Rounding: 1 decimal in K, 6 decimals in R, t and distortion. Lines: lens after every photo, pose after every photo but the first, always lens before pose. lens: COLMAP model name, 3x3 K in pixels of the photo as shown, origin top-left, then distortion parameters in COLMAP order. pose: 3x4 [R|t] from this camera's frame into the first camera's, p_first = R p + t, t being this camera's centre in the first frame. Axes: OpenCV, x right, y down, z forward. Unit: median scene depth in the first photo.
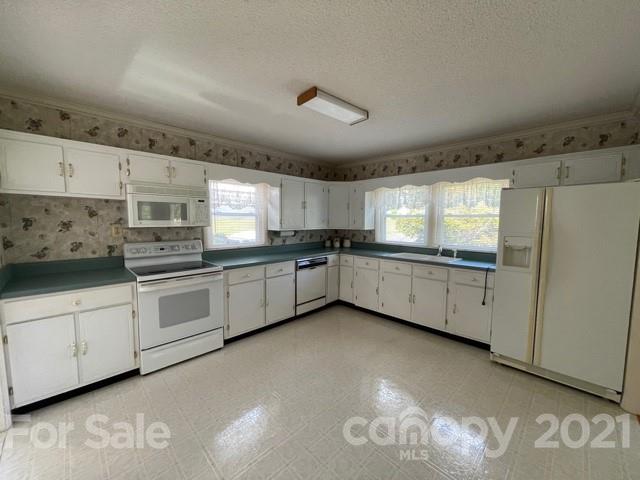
lens RADIAL K [[257.2, 0, 316.6], [0, 257.2, 240.3], [0, 0, 1]] dist [-0.003371, -0.000150]
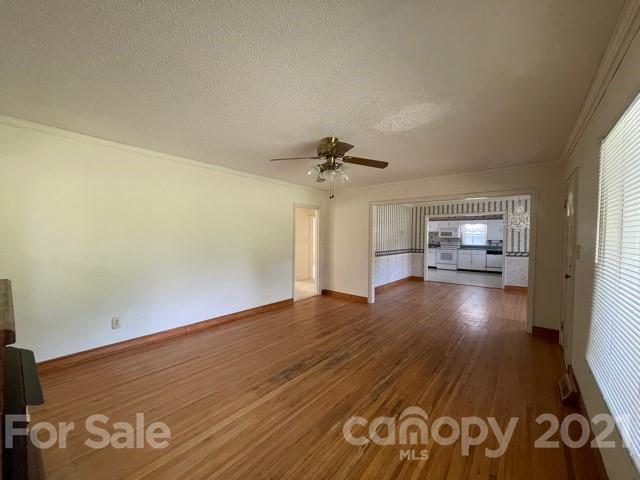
lens RADIAL K [[257.2, 0, 314.0], [0, 257.2, 240.1], [0, 0, 1]] dist [-0.003371, -0.000150]
pose [[0.088314, 0.015527, -0.995972, 2.627792], [-0.083167, 0.996502, 0.008161, 0.101389], [0.992615, 0.082111, 0.089297, -1.177989]]
